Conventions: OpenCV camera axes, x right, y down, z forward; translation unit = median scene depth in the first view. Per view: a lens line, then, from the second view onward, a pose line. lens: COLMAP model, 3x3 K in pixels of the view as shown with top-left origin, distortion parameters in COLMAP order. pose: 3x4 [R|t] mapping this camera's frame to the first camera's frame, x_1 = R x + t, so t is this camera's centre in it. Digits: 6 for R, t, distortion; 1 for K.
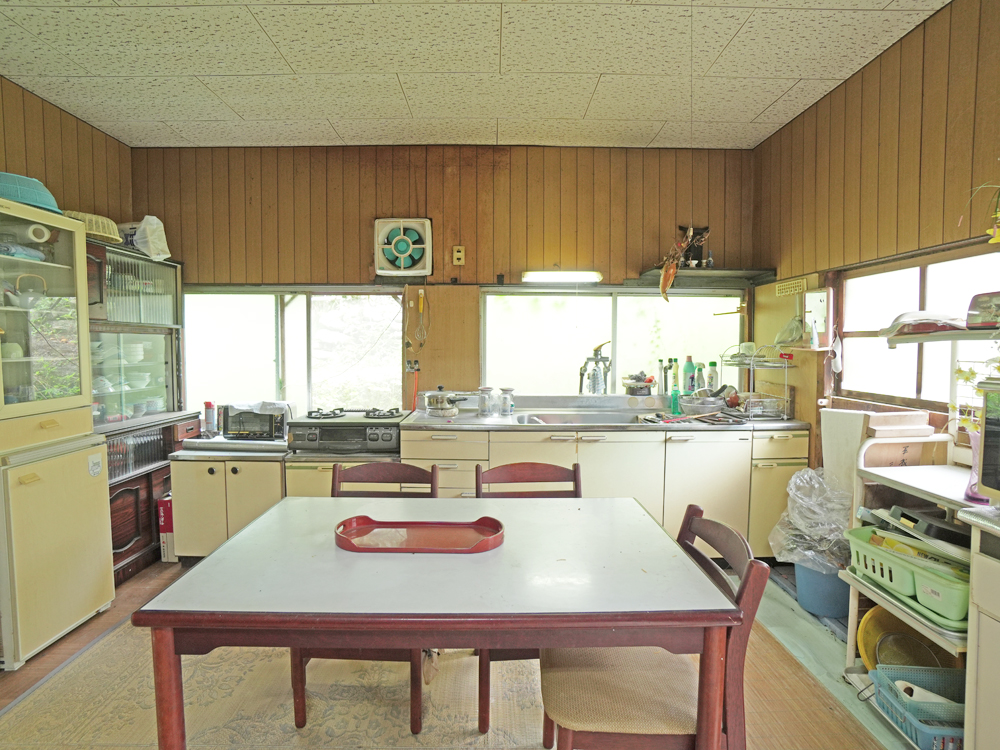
lens RADIAL K [[497.4, 0, 494.8], [0, 497.4, 370.1], [0, 0, 1]] dist [-0.054172, 0.016980]
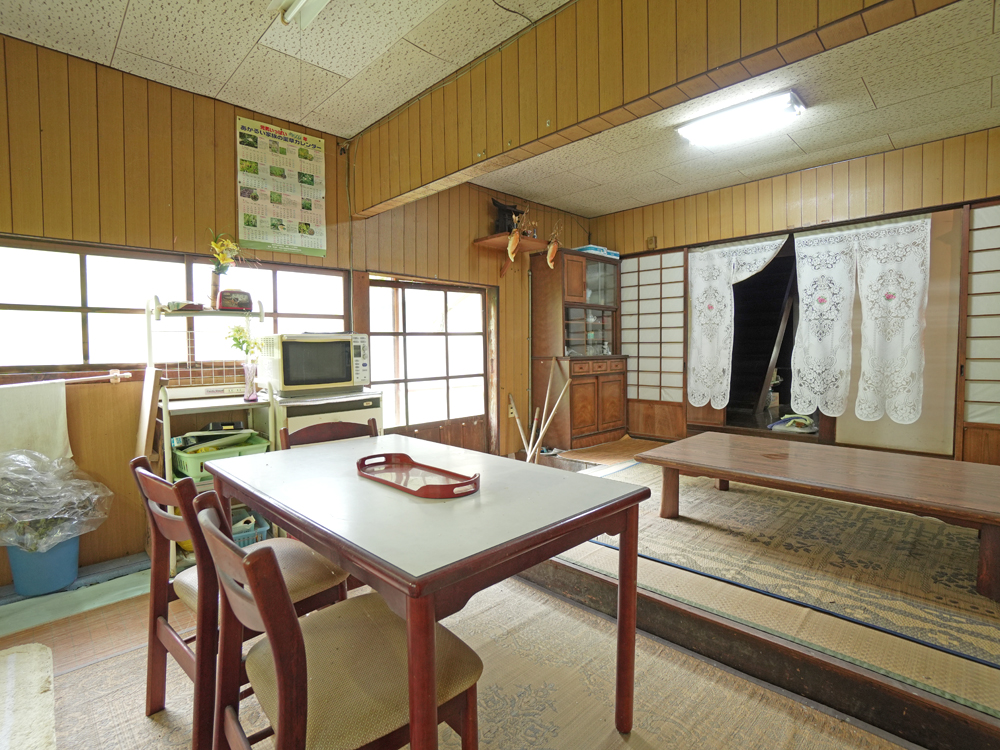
lens RADIAL K [[497.4, 0, 498.2], [0, 497.4, 371.0], [0, 0, 1]] dist [-0.054172, 0.016980]
pose [[-0.698538, -0.029139, 0.714979, -0.466280], [0.050563, 0.994663, 0.089937, 0.013806], [-0.713784, 0.098976, -0.693337, 0.717963]]
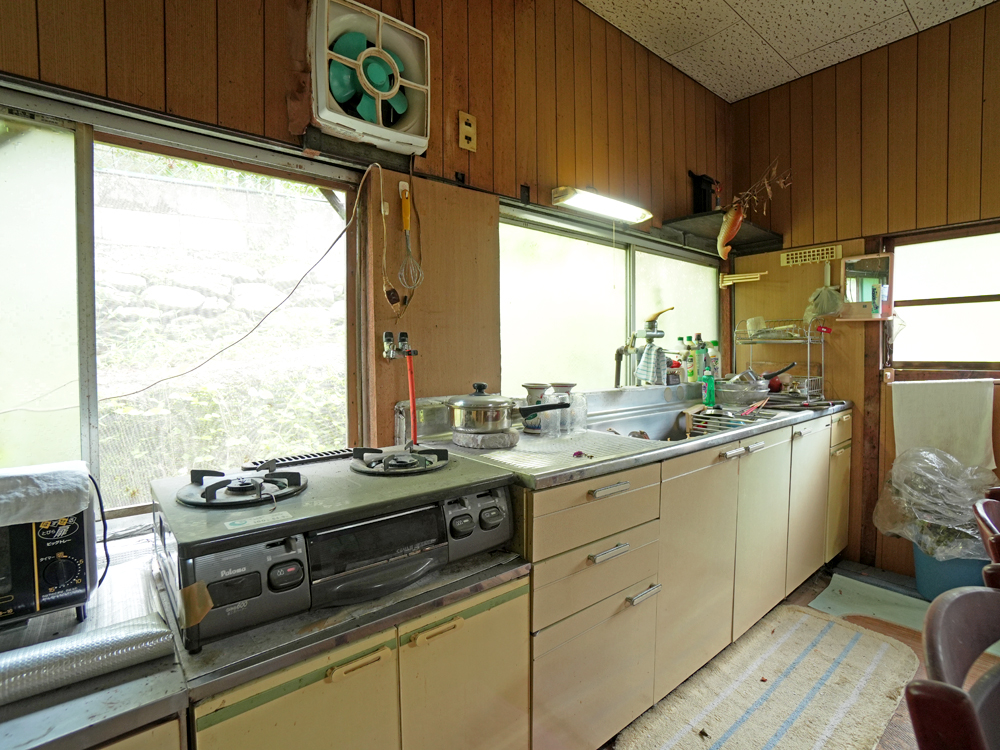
lens RADIAL K [[497.4, 0, 495.4], [0, 497.4, 369.0], [0, 0, 1]] dist [-0.054172, 0.016980]
pose [[0.772690, -0.030850, 0.634033, -0.387598], [0.044455, 0.998996, -0.005569, 0.020342], [-0.633225, 0.032489, 0.773286, 0.601012]]
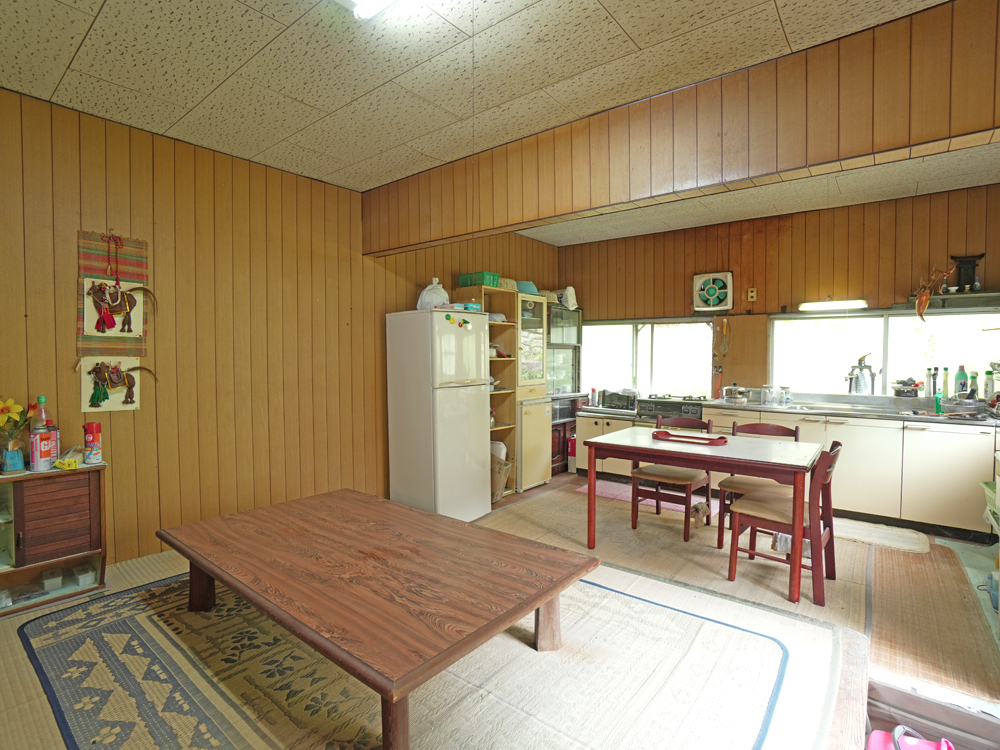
lens RADIAL K [[497.4, 0, 501.2], [0, 497.4, 368.6], [0, 0, 1]] dist [-0.054172, 0.016980]
pose [[0.778075, 0.017547, -0.627926, 0.266172], [-0.033279, 0.999357, -0.013310, 0.030550], [0.627289, 0.031253, 0.778159, -0.585314]]
